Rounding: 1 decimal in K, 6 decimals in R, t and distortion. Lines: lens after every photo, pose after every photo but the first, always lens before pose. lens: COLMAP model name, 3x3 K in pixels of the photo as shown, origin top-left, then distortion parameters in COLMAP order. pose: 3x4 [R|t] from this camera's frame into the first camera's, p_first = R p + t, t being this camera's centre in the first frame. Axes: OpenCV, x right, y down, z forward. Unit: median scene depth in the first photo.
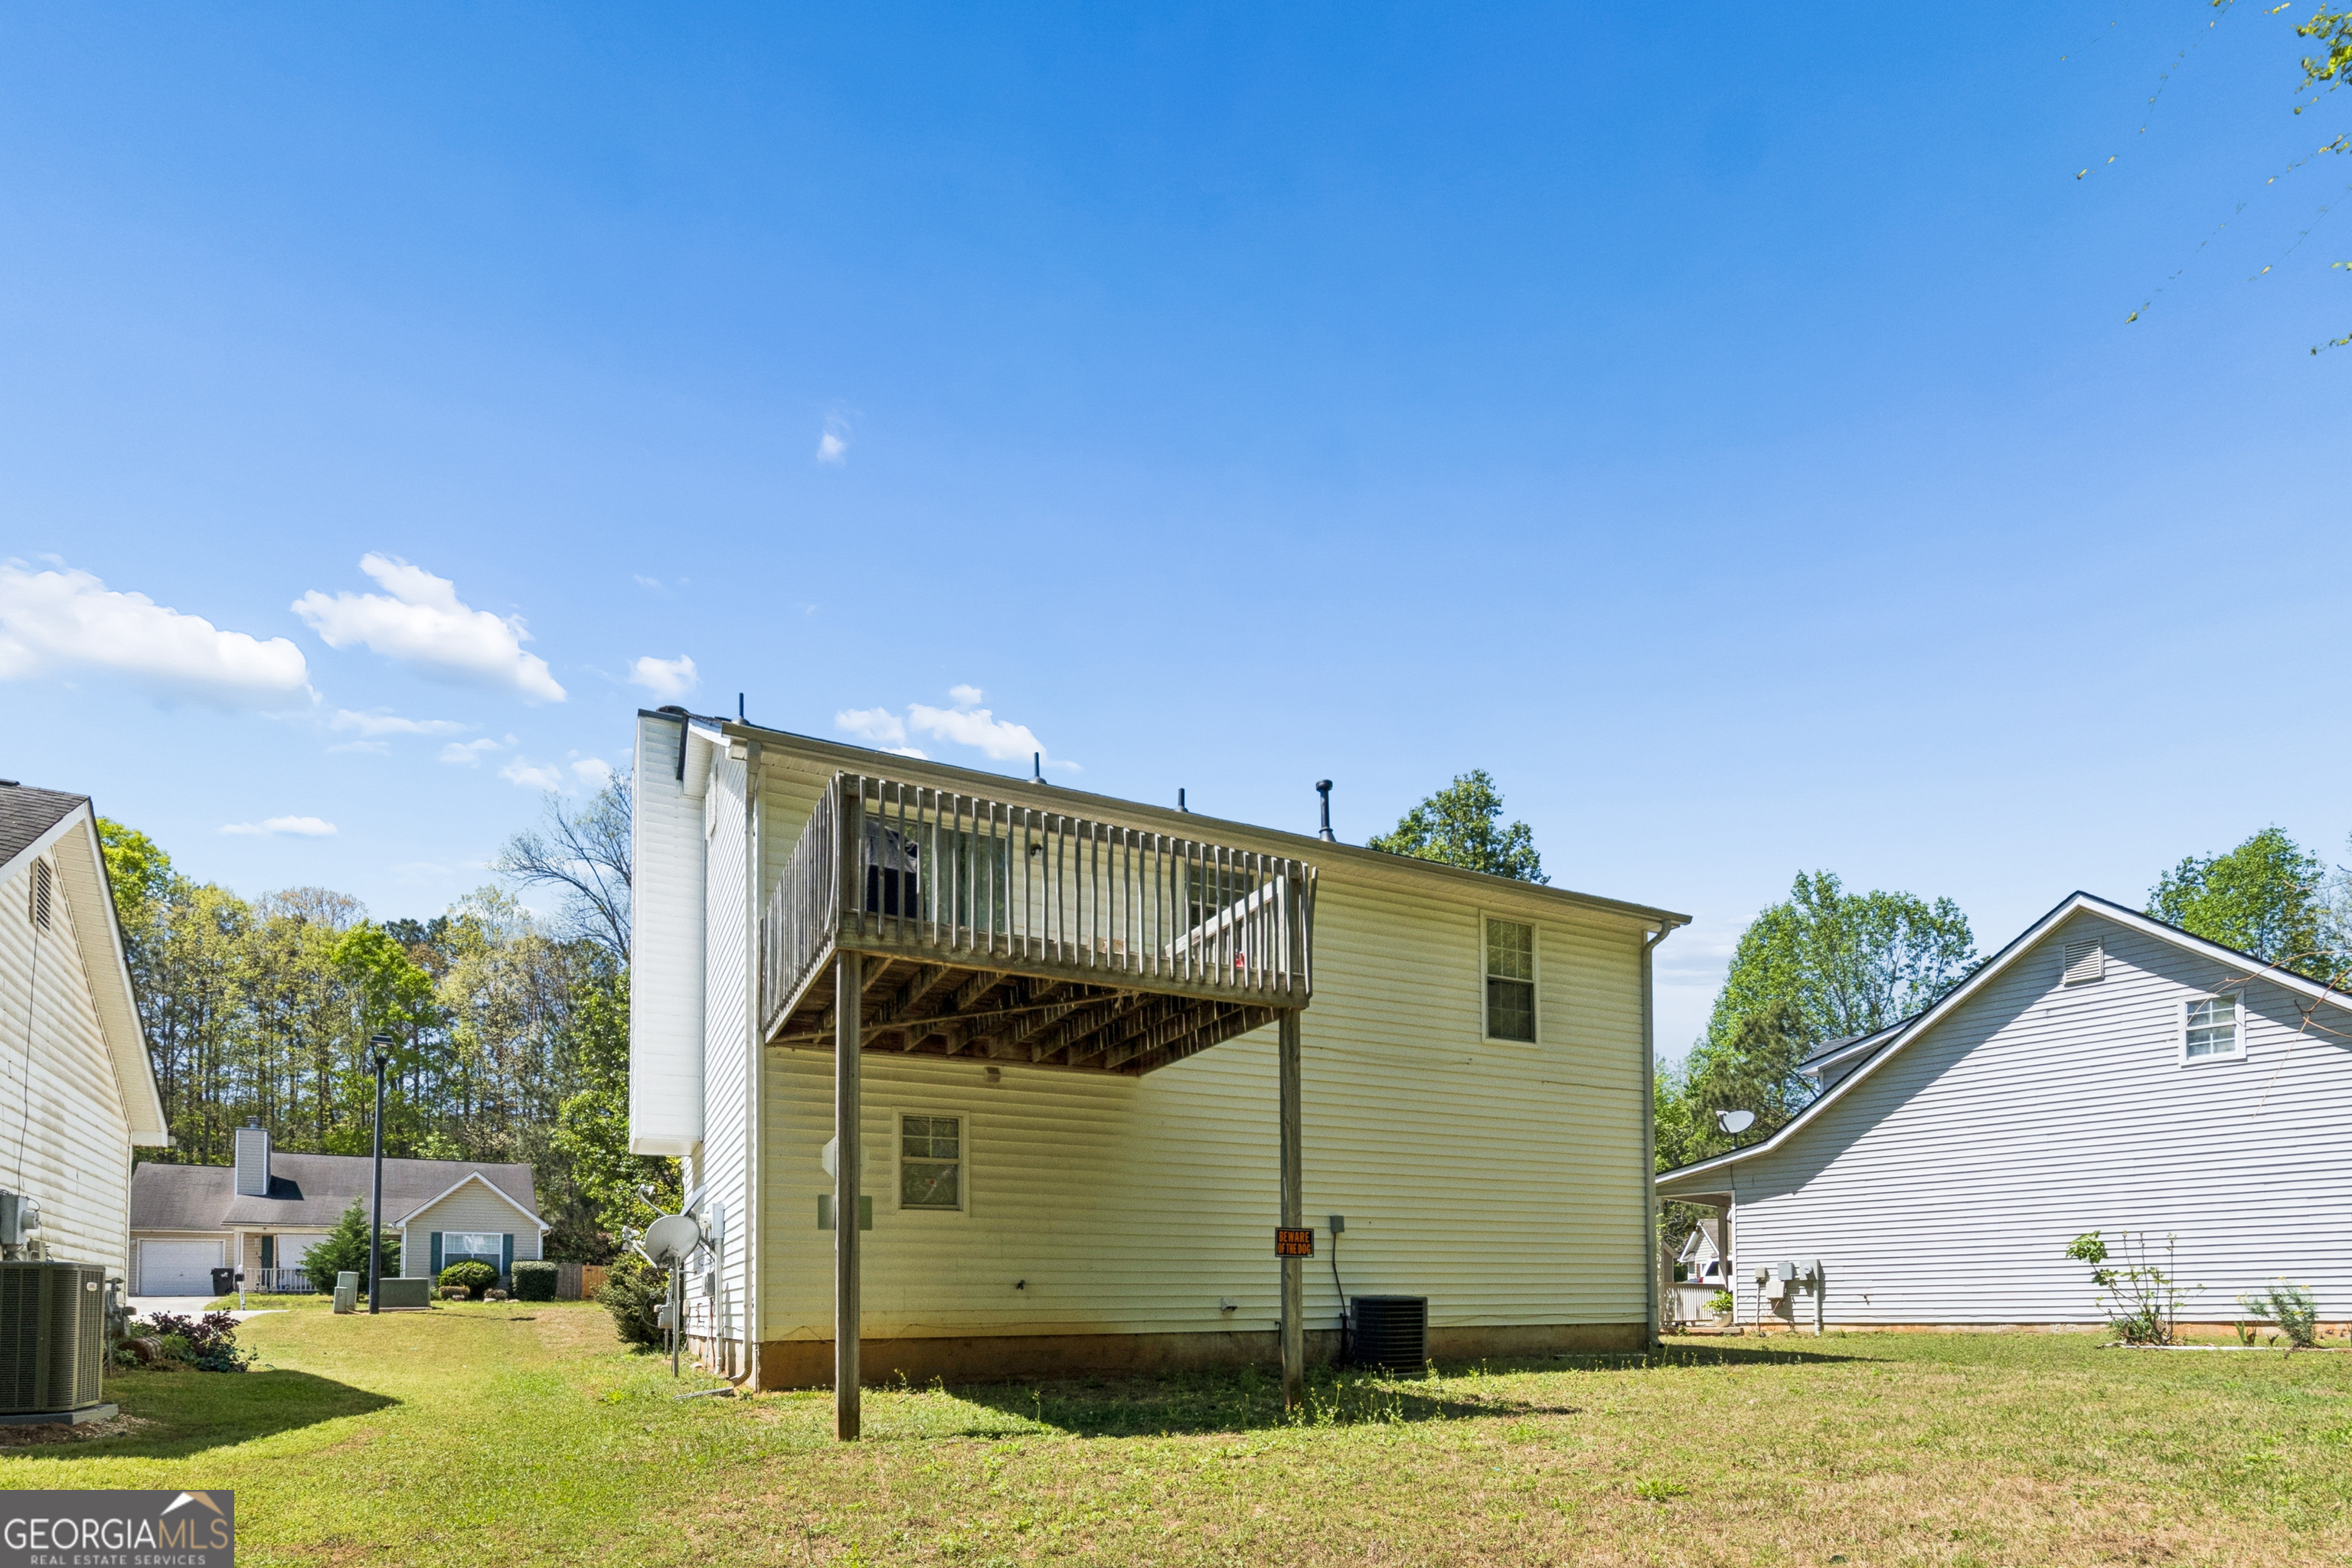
lens RADIAL K [[1025.6, 0, 1118.6], [0, 1025.6, 790.1], [0, 0, 1]] dist [0.001744, -0.006316]
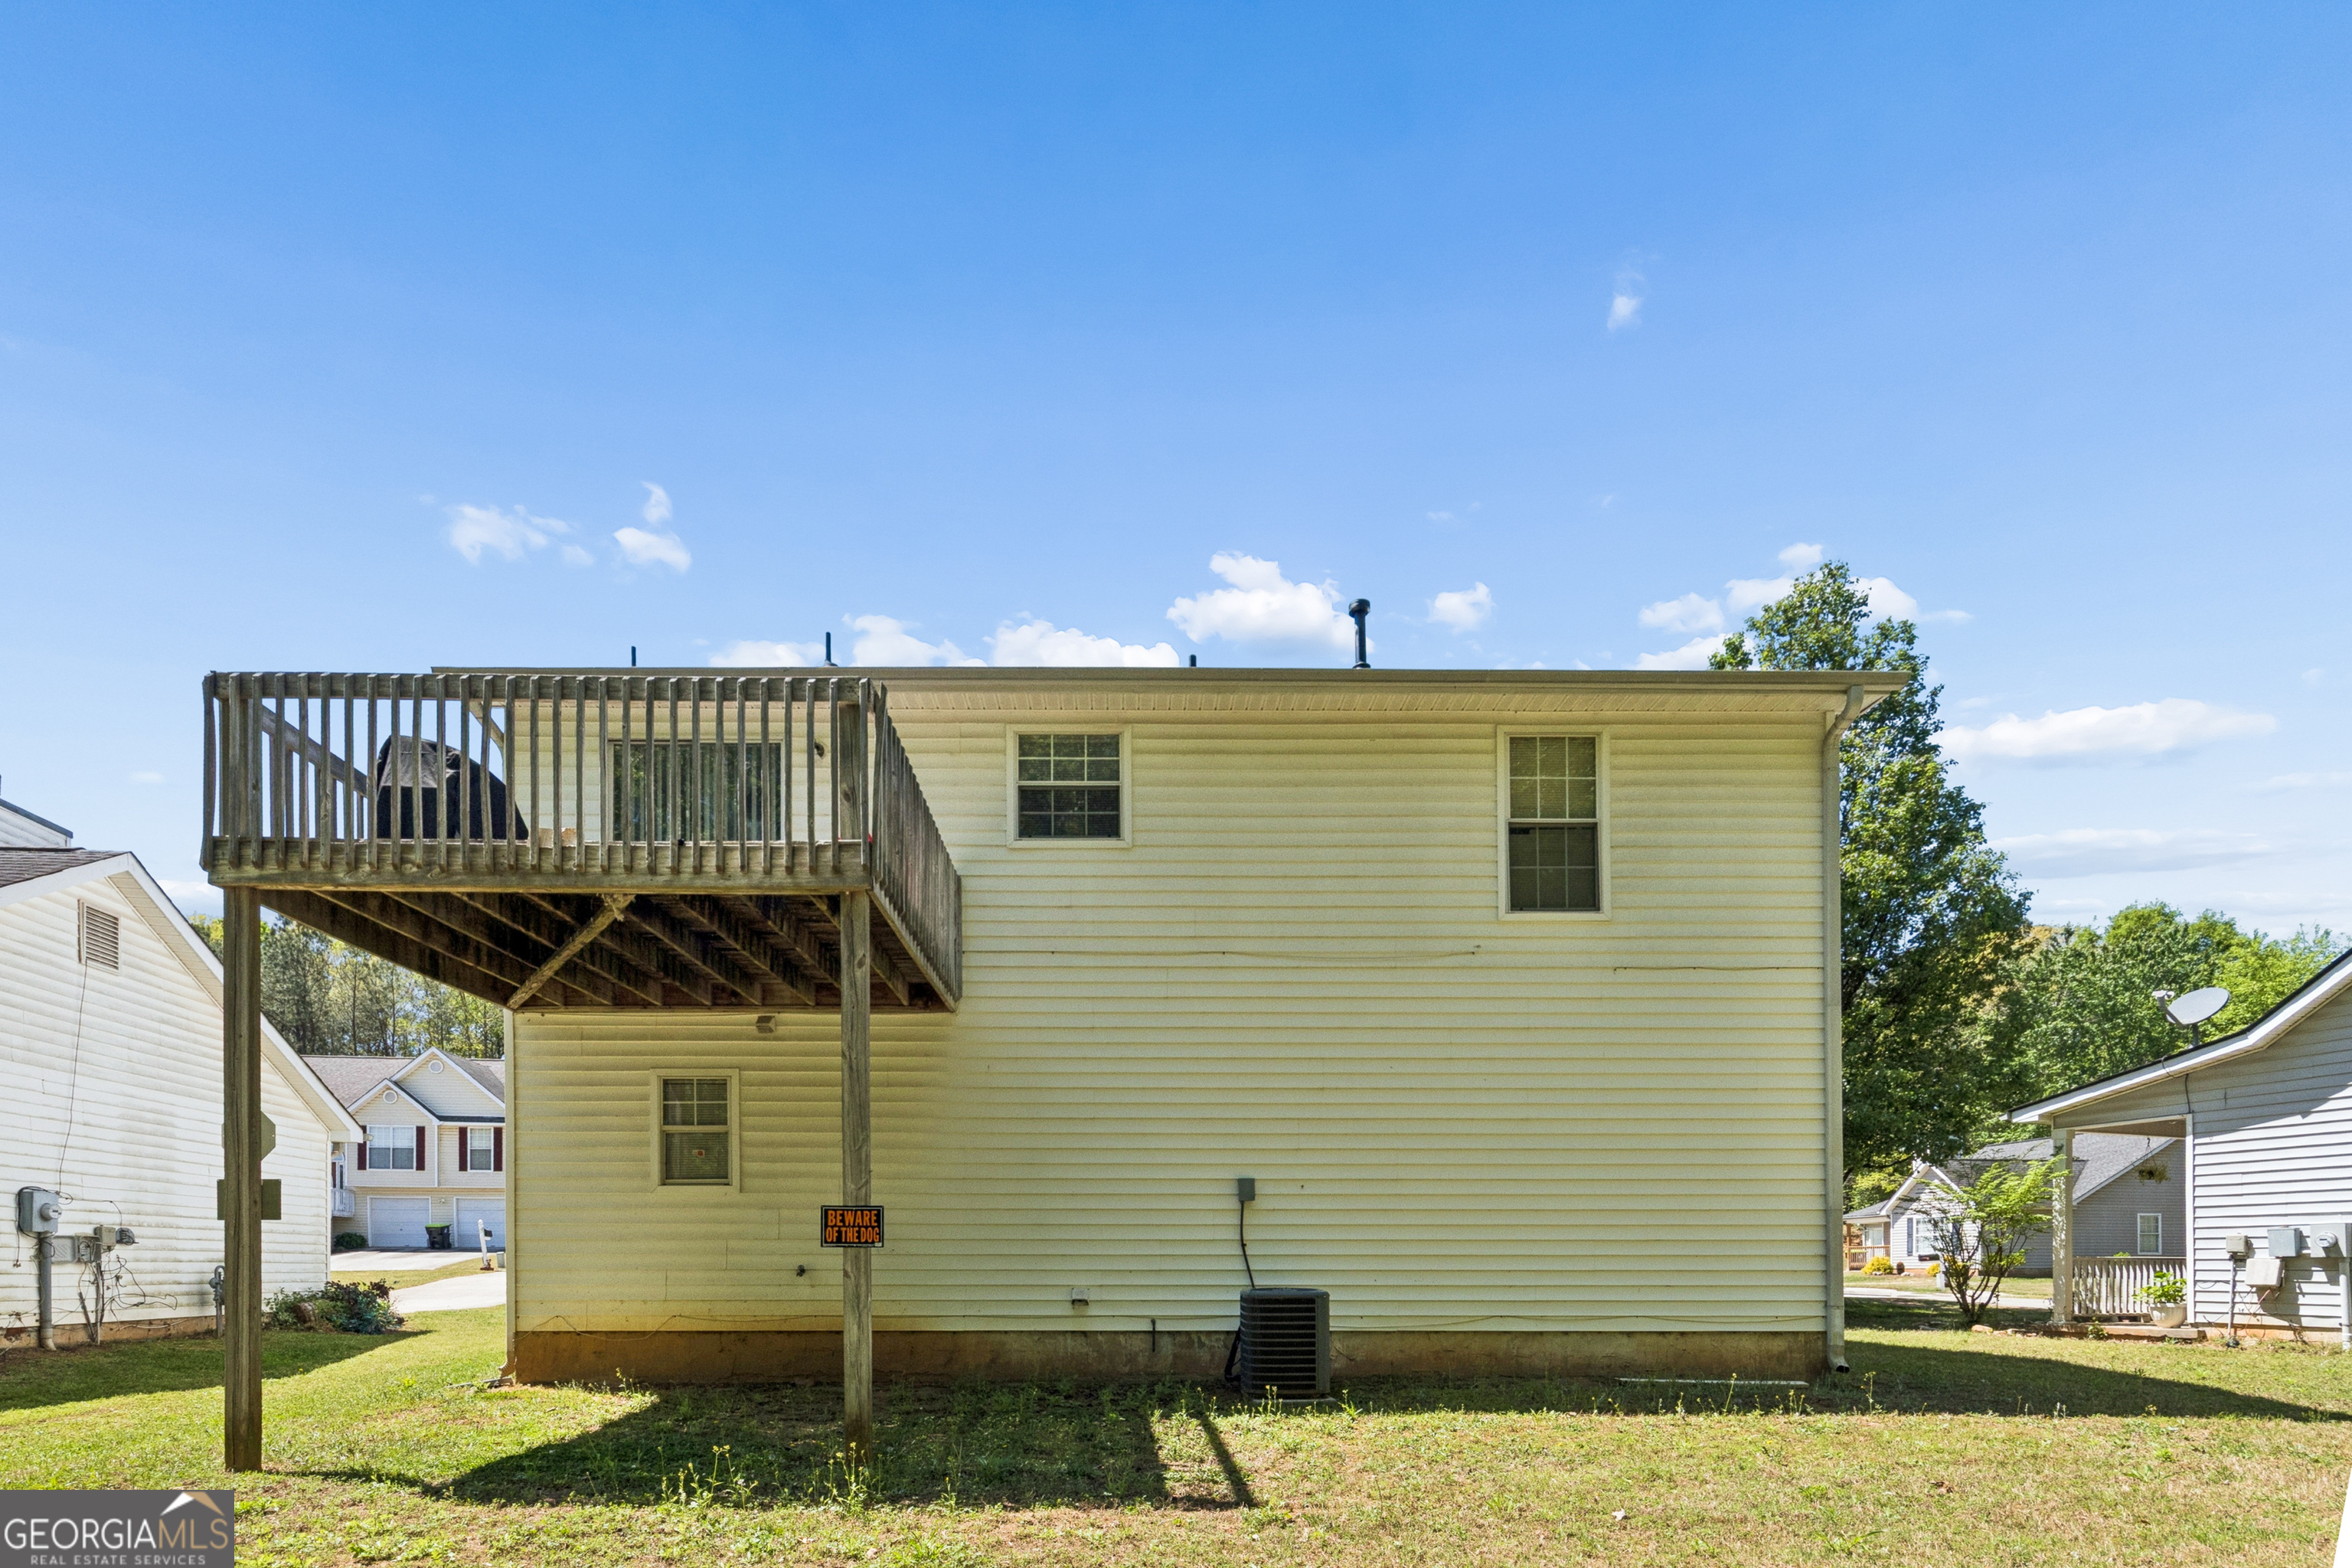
lens RADIAL K [[1046.2, 0, 1175.6], [0, 1046.2, 855.1], [0, 0, 1]] dist [-0.002155, -0.001074]
pose [[0.911232, -0.142682, -0.386392, 0.502803], [0.179643, 0.981833, 0.061093, 0.146493], [0.370655, -0.125082, 0.920309, 0.353731]]
